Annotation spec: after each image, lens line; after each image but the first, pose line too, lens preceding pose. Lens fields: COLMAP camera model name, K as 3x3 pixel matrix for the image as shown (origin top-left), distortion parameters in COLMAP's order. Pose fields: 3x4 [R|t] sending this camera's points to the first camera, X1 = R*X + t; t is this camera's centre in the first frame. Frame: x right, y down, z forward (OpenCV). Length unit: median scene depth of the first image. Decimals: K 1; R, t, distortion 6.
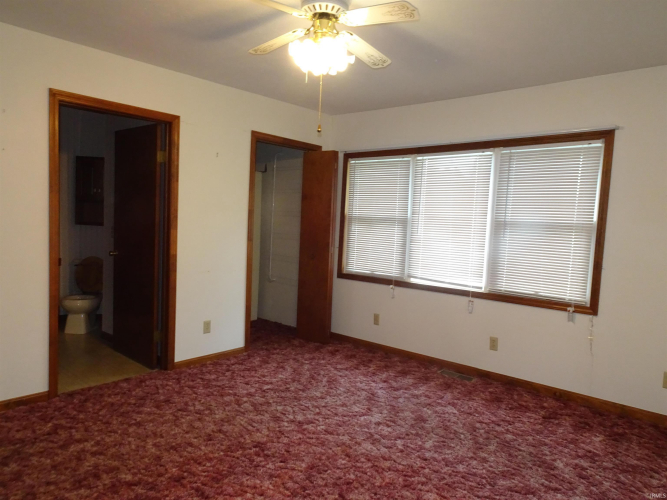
lens RADIAL K [[474.3, 0, 335.8], [0, 474.3, 250.2], [0, 0, 1]] dist [0.007111, 0.000402]
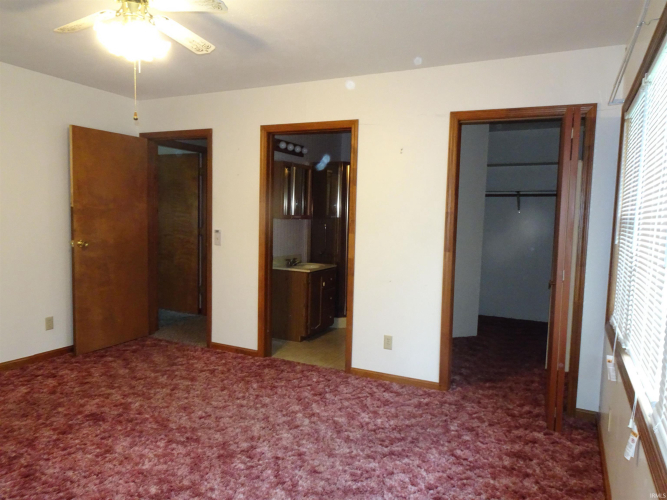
lens RADIAL K [[474.3, 0, 337.1], [0, 474.3, 249.9], [0, 0, 1]] dist [0.007111, 0.000402]
pose [[0.256397, 0.036801, -0.965871, 0.662241], [-0.084283, 0.996320, 0.015588, -0.023417], [0.962890, 0.077409, 0.258555, 0.763319]]
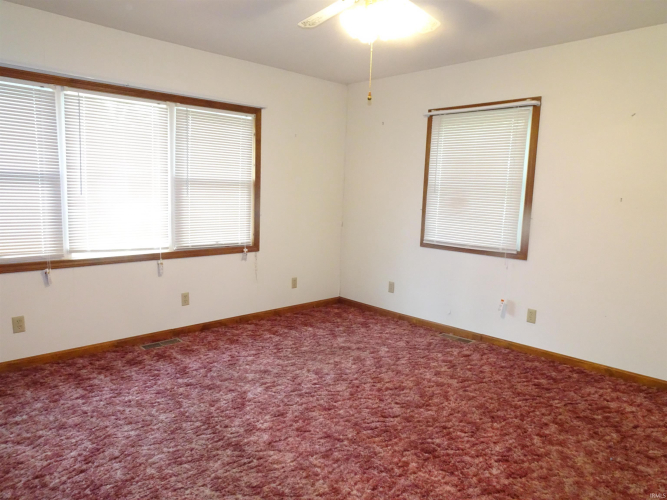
lens RADIAL K [[474.3, 0, 335.8], [0, 474.3, 252.4], [0, 0, 1]] dist [0.007111, 0.000402]
pose [[0.076965, -0.168628, 0.982670, -0.705862], [0.041760, 0.985274, 0.165804, -0.065997], [-0.996159, 0.028275, 0.082873, 0.653309]]
